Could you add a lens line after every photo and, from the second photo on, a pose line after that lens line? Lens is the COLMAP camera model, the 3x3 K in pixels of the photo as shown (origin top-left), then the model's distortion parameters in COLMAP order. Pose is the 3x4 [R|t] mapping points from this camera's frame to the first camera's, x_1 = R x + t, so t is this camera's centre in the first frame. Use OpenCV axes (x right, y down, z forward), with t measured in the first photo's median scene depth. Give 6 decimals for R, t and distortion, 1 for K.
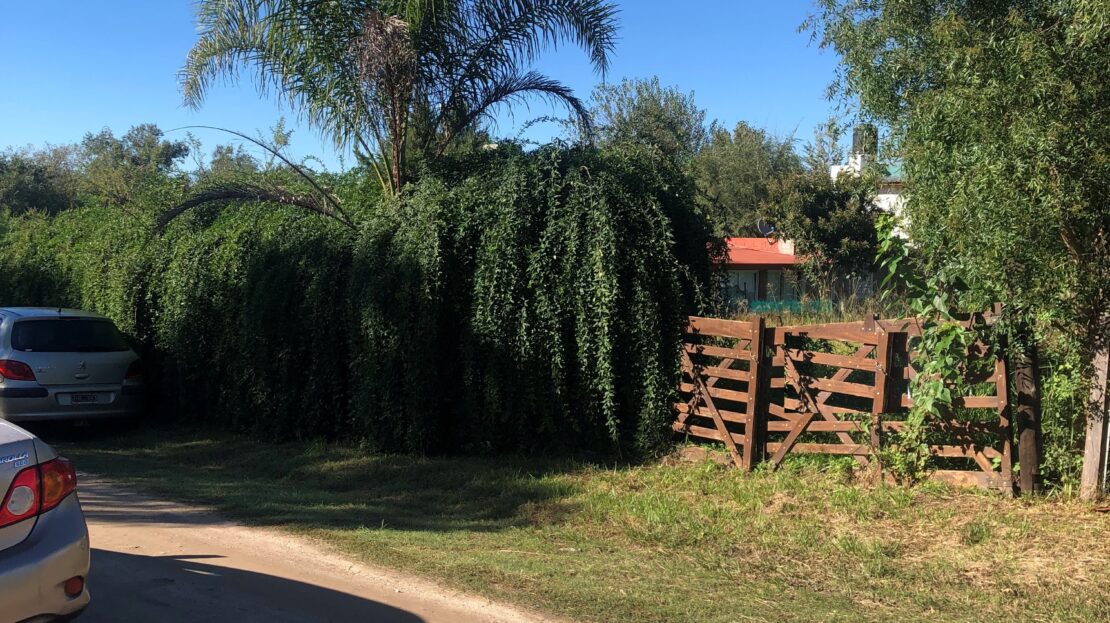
lens RADIAL K [[1179.8, 0, 585.4], [0, 1179.8, 310.7], [0, 0, 1]] dist [0.120257, -0.250223]
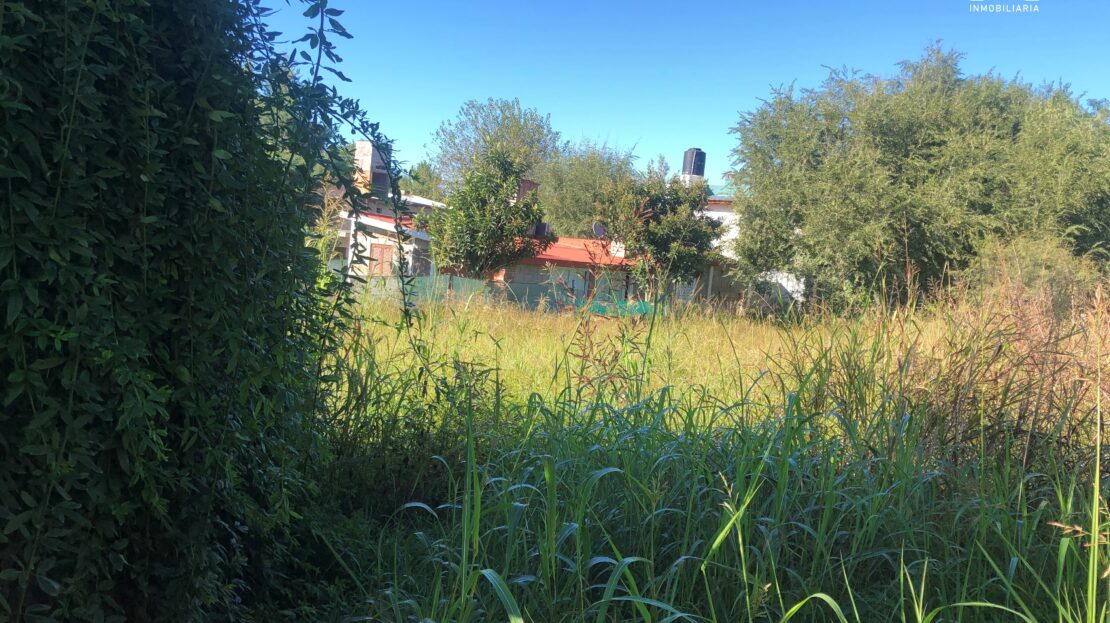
lens RADIAL K [[885.5, 0, 576.4], [0, 885.5, 317.2], [0, 0, 1]] dist [0.095987, -0.151340]
pose [[0.990702, 0.062922, 0.120627, 0.169766], [-0.065171, 0.997765, 0.014786, -0.012461], [-0.119427, -0.022510, 0.992588, 0.892823]]
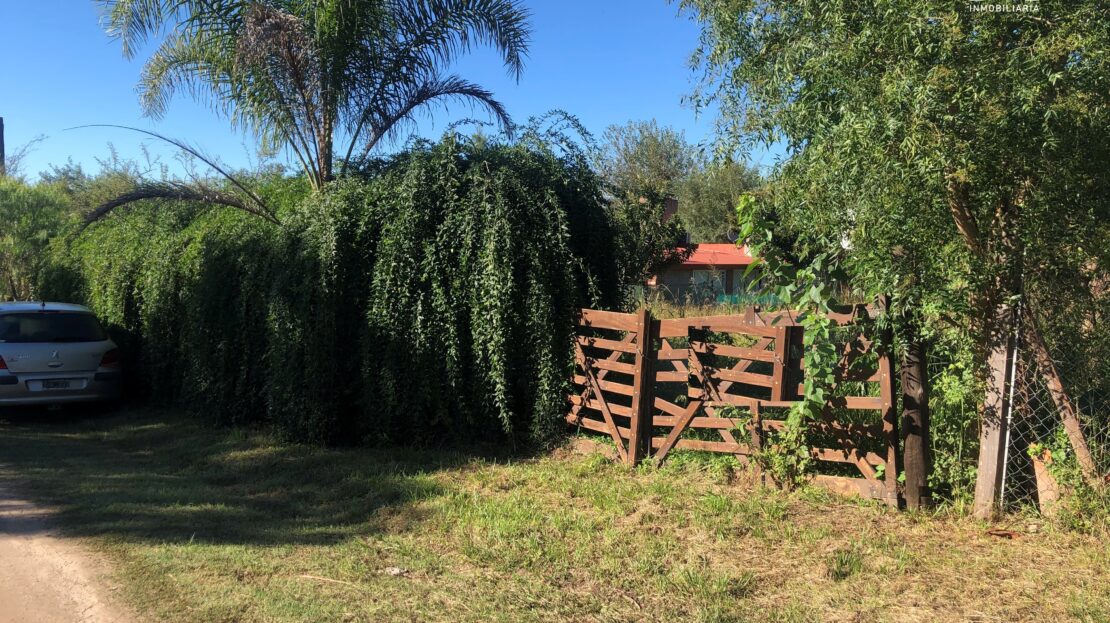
lens RADIAL K [[888.2, 0, 568.3], [0, 888.2, 312.5], [0, 0, 1]] dist [0.109113, -0.141906]
pose [[0.998649, -0.002535, -0.051905, 0.114499], [0.003101, 0.999936, 0.010838, -0.000233], [0.051874, -0.010984, 0.998593, 0.244928]]
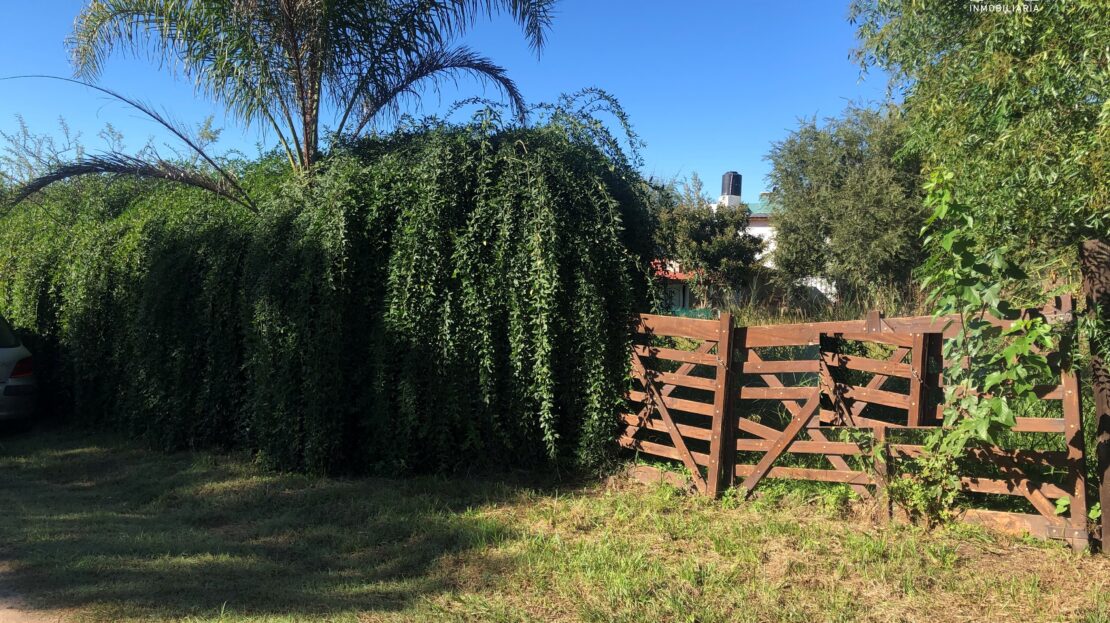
lens RADIAL K [[885.5, 0, 576.4], [0, 885.5, 317.2], [0, 0, 1]] dist [0.095987, -0.151340]
pose [[0.996837, 0.011074, 0.078693, -0.009628], [-0.010951, 0.999938, -0.001999, 0.009105], [-0.078711, 0.001131, 0.996897, 0.356105]]
